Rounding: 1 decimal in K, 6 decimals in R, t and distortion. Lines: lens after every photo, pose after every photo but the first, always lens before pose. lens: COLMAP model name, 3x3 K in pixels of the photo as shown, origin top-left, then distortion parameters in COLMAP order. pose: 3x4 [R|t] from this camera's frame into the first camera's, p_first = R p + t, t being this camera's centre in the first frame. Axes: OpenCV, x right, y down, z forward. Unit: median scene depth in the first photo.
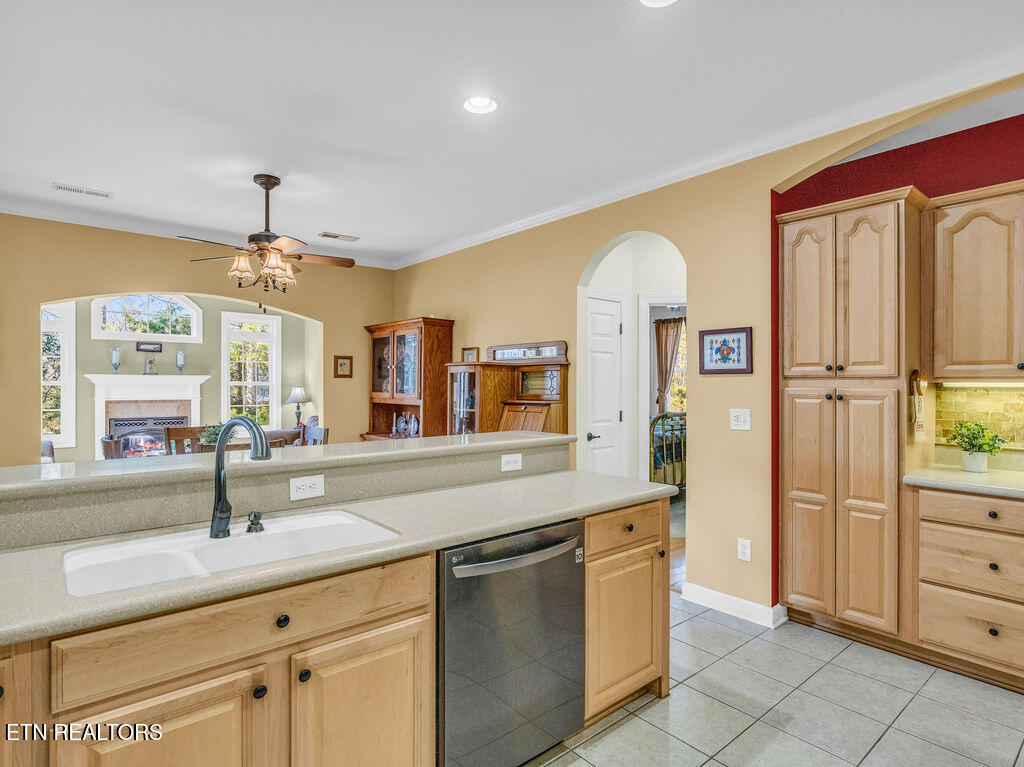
lens RADIAL K [[563.4, 0, 508.1], [0, 563.4, 384.6], [0, 0, 1]] dist [-0.003302, 0.002992]
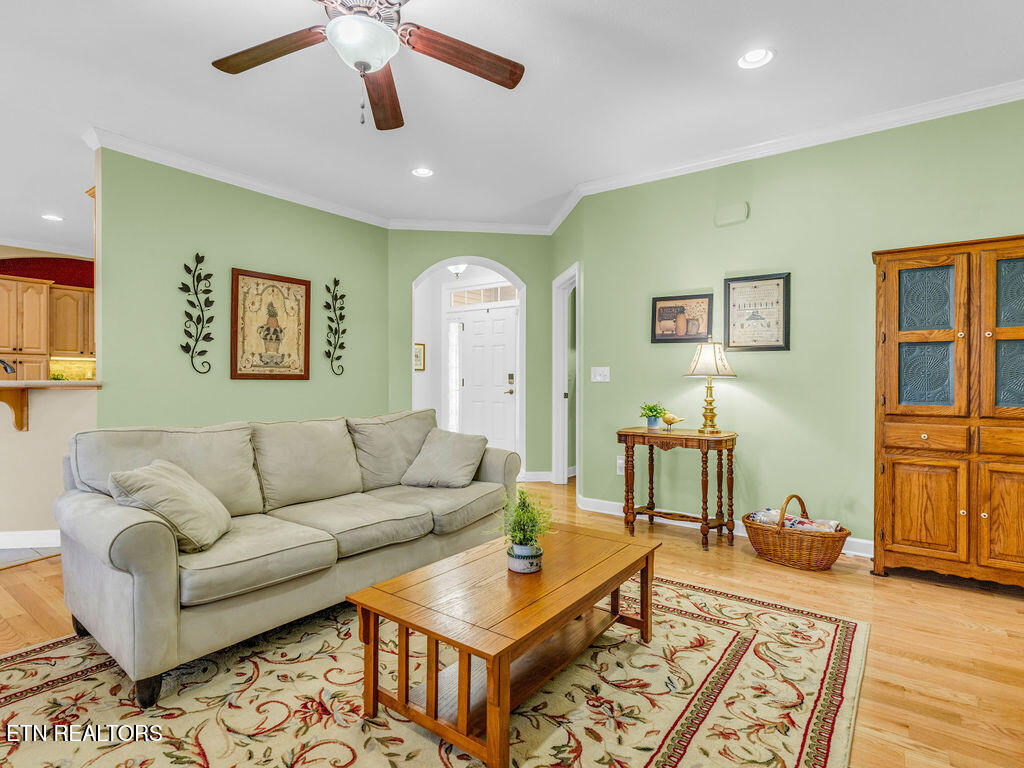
lens RADIAL K [[525.3, 0, 513.3], [0, 525.3, 387.6], [0, 0, 1]] dist [-0.005365, 0.004159]
pose [[-0.233573, -0.019417, 0.972145, -0.948013], [-0.003165, 0.999810, 0.019209, 0.037870], [-0.972334, 0.001410, -0.233590, -0.220114]]
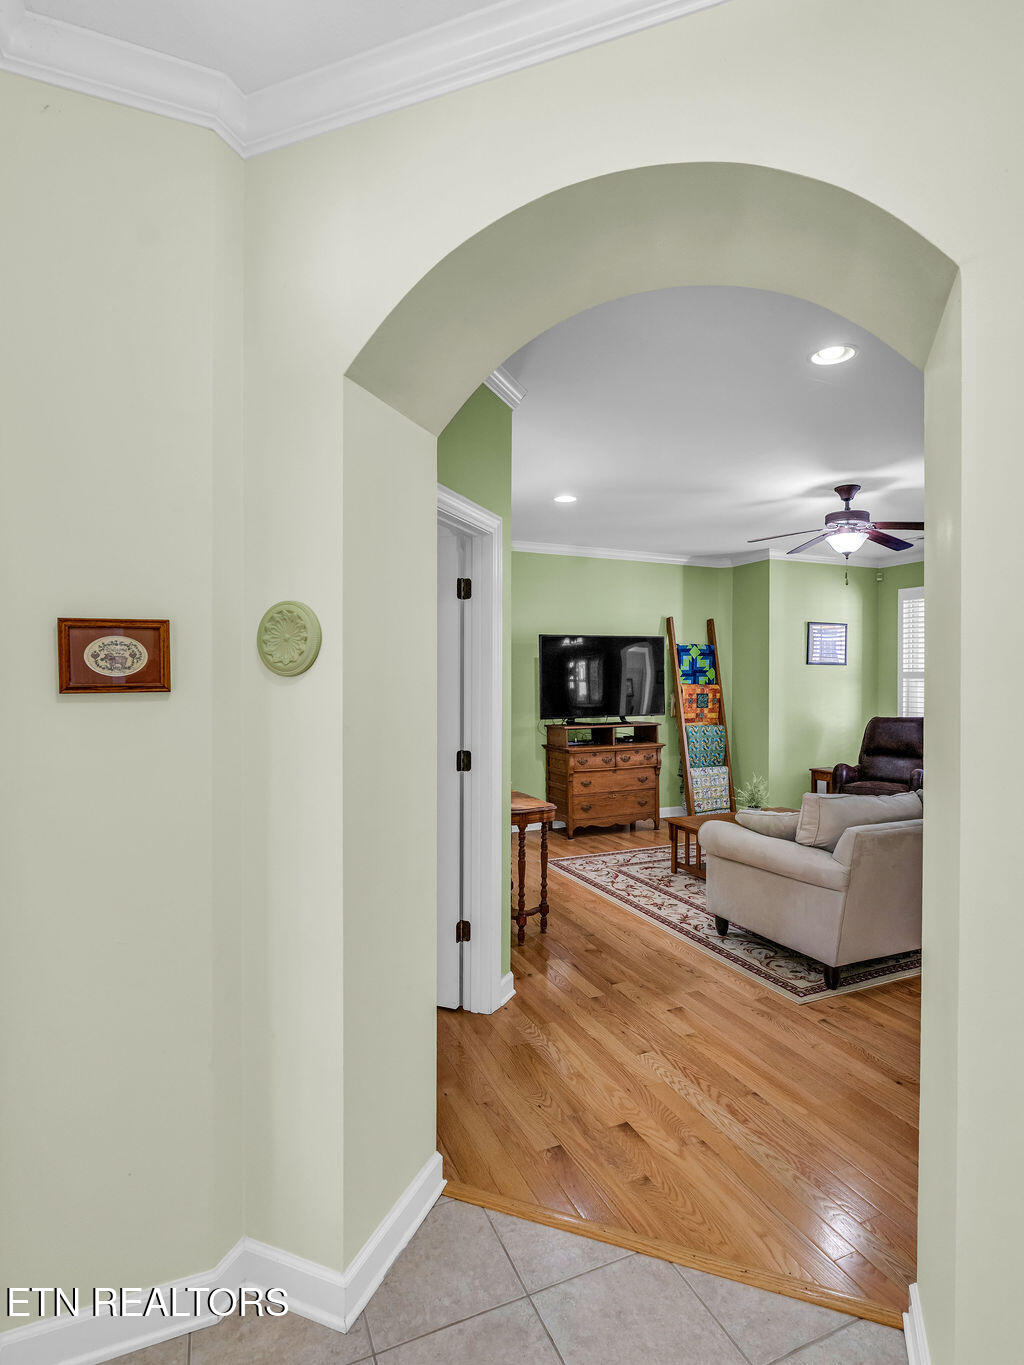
lens RADIAL K [[700.3, 0, 525.9], [0, 700.3, 685.7], [0, 0, 1]] dist [-0.005365, 0.004159]
pose [[-0.278965, 0.006318, -0.960281, 0.249797], [0.000852, 0.999980, 0.006332, -0.013550], [0.960301, 0.000948, -0.278964, -0.331267]]
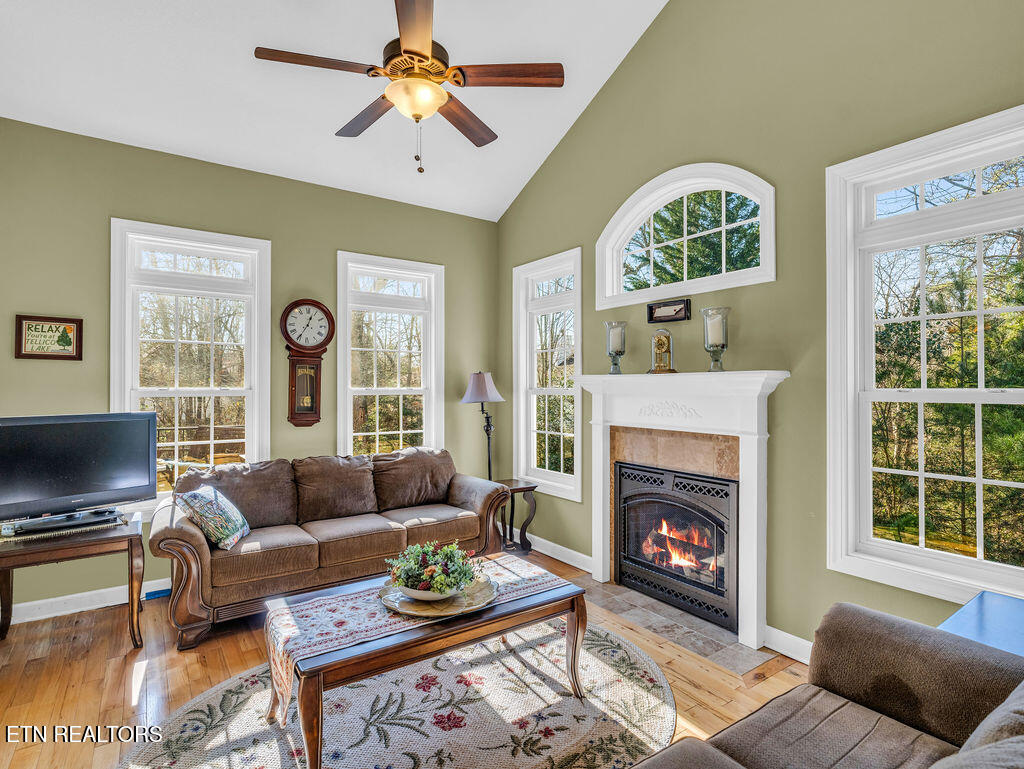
lens RADIAL K [[525.3, 0, 514.6], [0, 525.3, 387.0], [0, 0, 1]] dist [-0.005365, 0.004159]
pose [[-0.087185, -0.002539, -0.996189, -0.281498], [0.000679, 0.999996, -0.002608, -0.007478], [0.996192, -0.000904, -0.087183, 1.208737]]
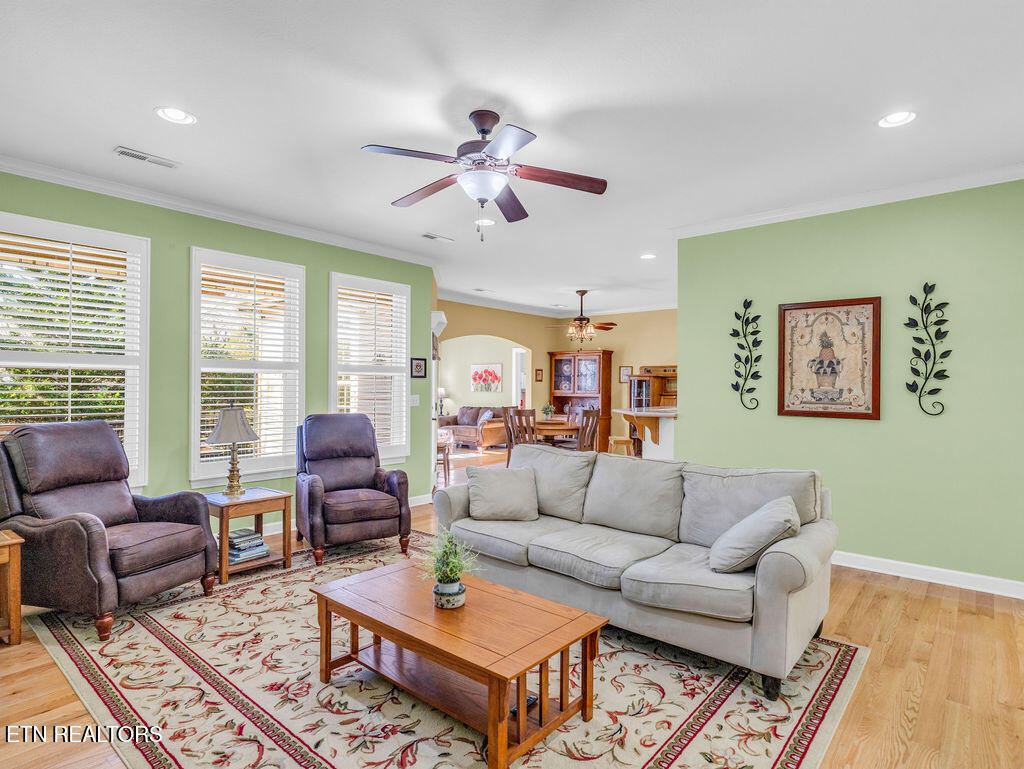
lens RADIAL K [[563.4, 0, 510.1], [0, 563.4, 383.1], [0, 0, 1]] dist [-0.003302, 0.002992]
pose [[0.986155, 0.007203, 0.165672, -0.662591], [-0.006010, 0.999952, -0.007704, 0.006211], [-0.165719, 0.006602, 0.986151, -0.691901]]
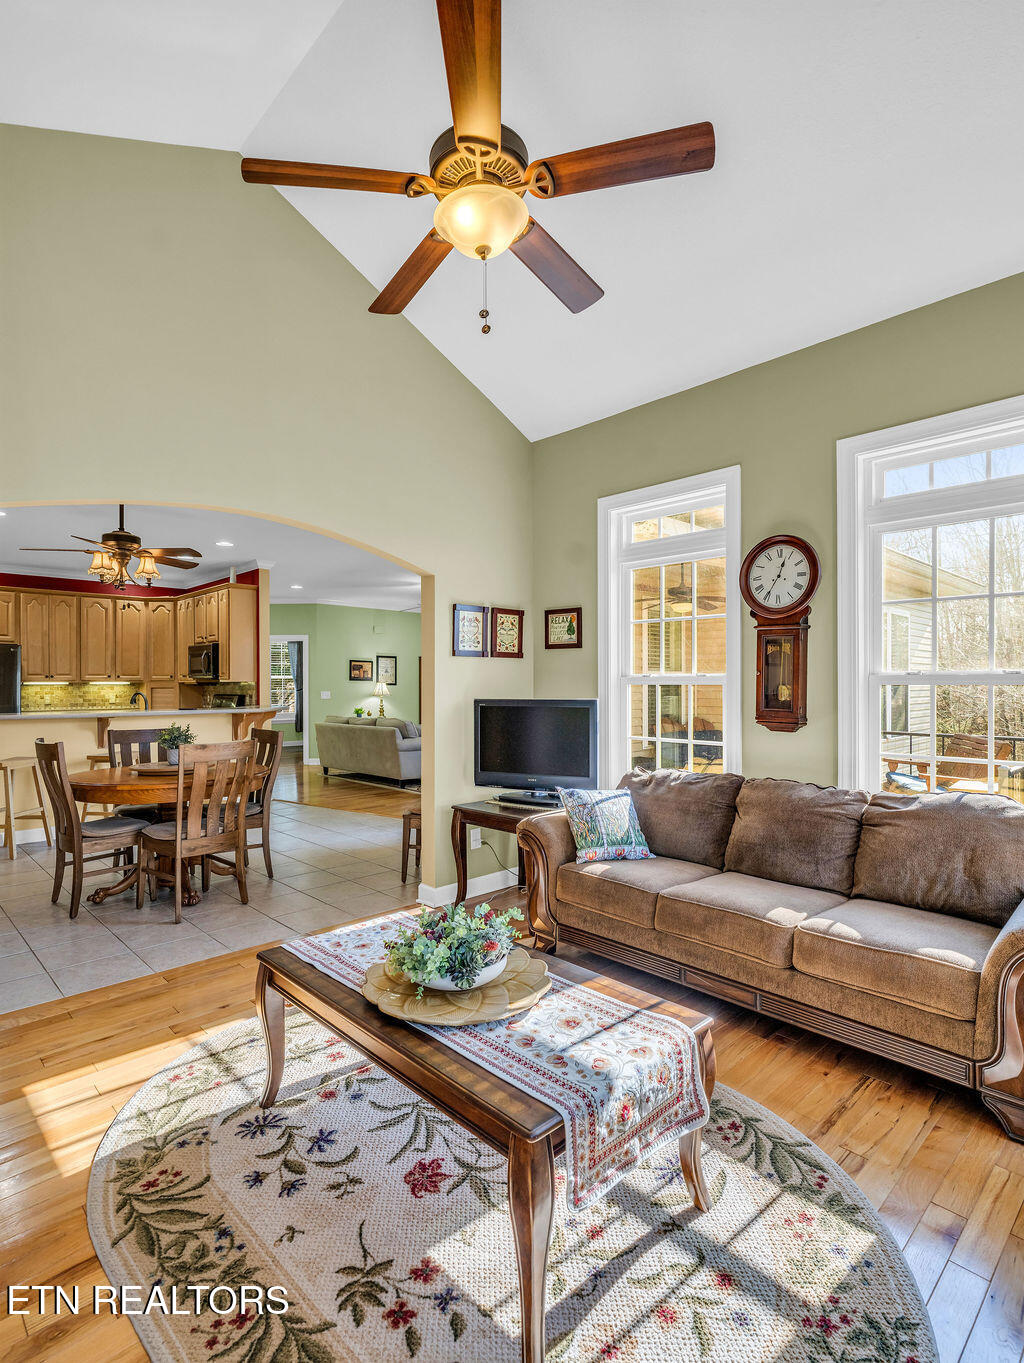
lens RADIAL K [[699.2, 0, 508.3], [0, 699.2, 684.5], [0, 0, 1]] dist [-0.005365, 0.004159]
pose [[-0.997953, 0.000057, -0.063947, -0.650191], [-0.000061, 0.999998, 0.001847, 0.000526], [0.063947, 0.001847, -0.997952, 1.442763]]
